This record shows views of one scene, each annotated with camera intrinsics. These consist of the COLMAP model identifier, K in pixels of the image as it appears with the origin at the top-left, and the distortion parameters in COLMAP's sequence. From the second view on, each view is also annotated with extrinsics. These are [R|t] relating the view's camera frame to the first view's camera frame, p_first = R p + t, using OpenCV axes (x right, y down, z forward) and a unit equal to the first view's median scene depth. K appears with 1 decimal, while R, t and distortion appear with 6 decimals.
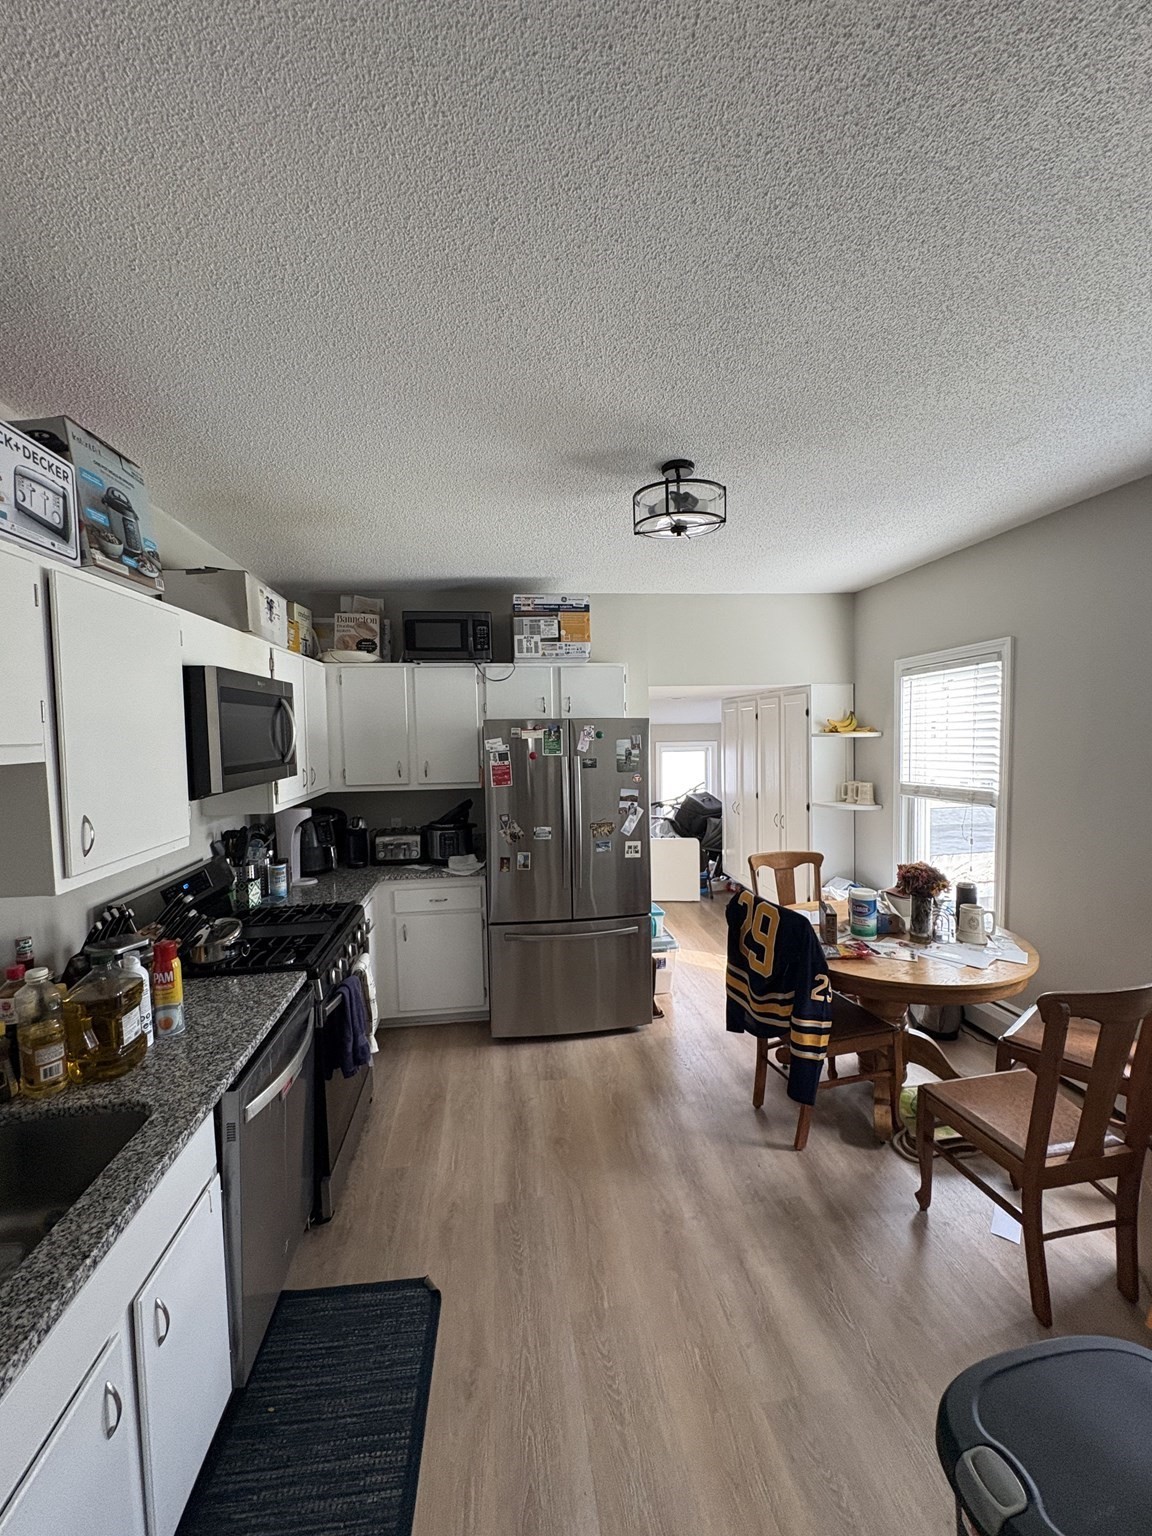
lens RADIAL K [[610.8, 0, 580.8], [0, 610.8, 765.8], [0, 0, 1]] dist [0.000531, -0.000234]
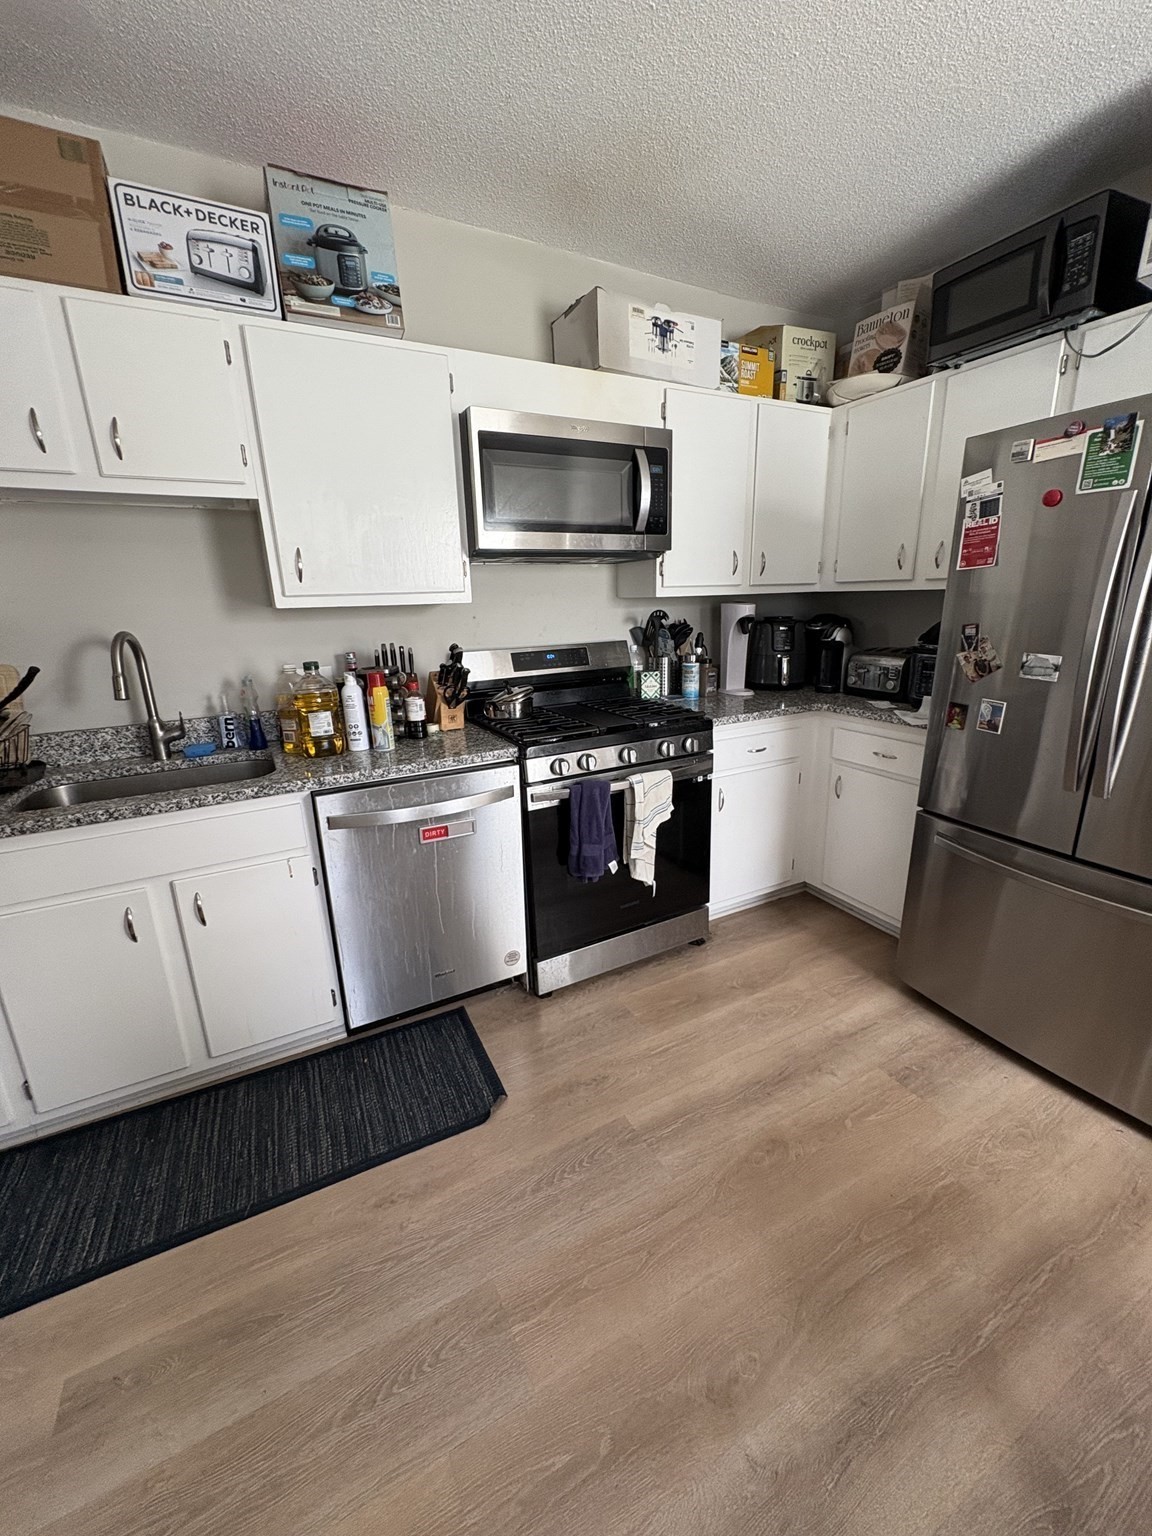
lens RADIAL K [[610.8, 0, 580.8], [0, 610.8, 765.8], [0, 0, 1]] dist [0.000531, -0.000234]
pose [[0.340503, 0.258608, -0.903980, 0.541106], [-0.037139, 0.964381, 0.261898, 0.141615], [0.939510, -0.055604, 0.337979, 0.954375]]
